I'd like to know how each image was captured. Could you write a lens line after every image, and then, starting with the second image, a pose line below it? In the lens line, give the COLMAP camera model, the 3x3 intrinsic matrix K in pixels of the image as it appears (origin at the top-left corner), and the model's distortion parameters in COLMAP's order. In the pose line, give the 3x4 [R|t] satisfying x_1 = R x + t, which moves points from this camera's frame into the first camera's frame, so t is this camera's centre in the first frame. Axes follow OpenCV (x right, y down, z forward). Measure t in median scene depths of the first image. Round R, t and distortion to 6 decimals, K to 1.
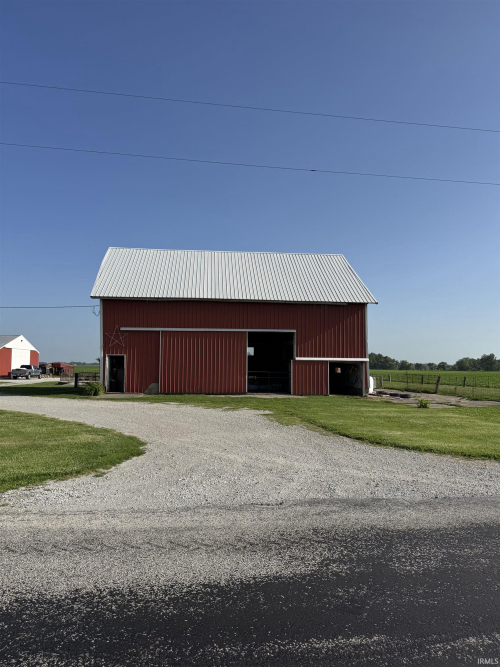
lens RADIAL K [[467.0, 0, 250.4], [0, 467.0, 333.3], [0, 0, 1]] dist [0.081002, -0.000584]
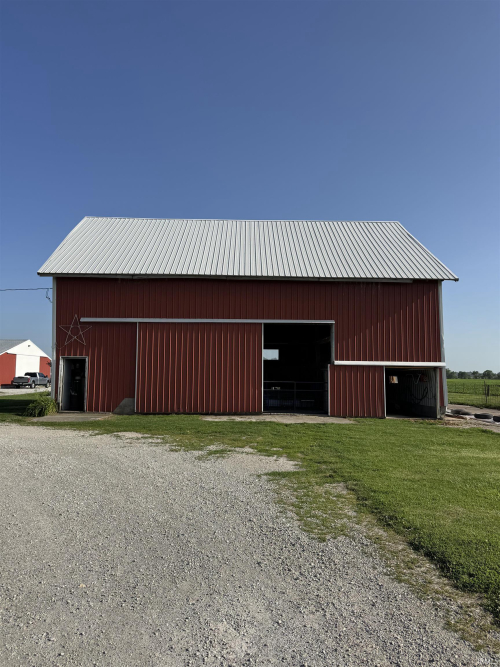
lens RADIAL K [[467.0, 0, 250.0], [0, 467.0, 334.6], [0, 0, 1]] dist [0.081002, -0.000584]
pose [[0.997209, -0.005277, -0.074469, 0.025071], [0.004213, 0.999887, -0.014438, 0.023127], [0.074537, 0.014084, 0.997119, 0.311335]]
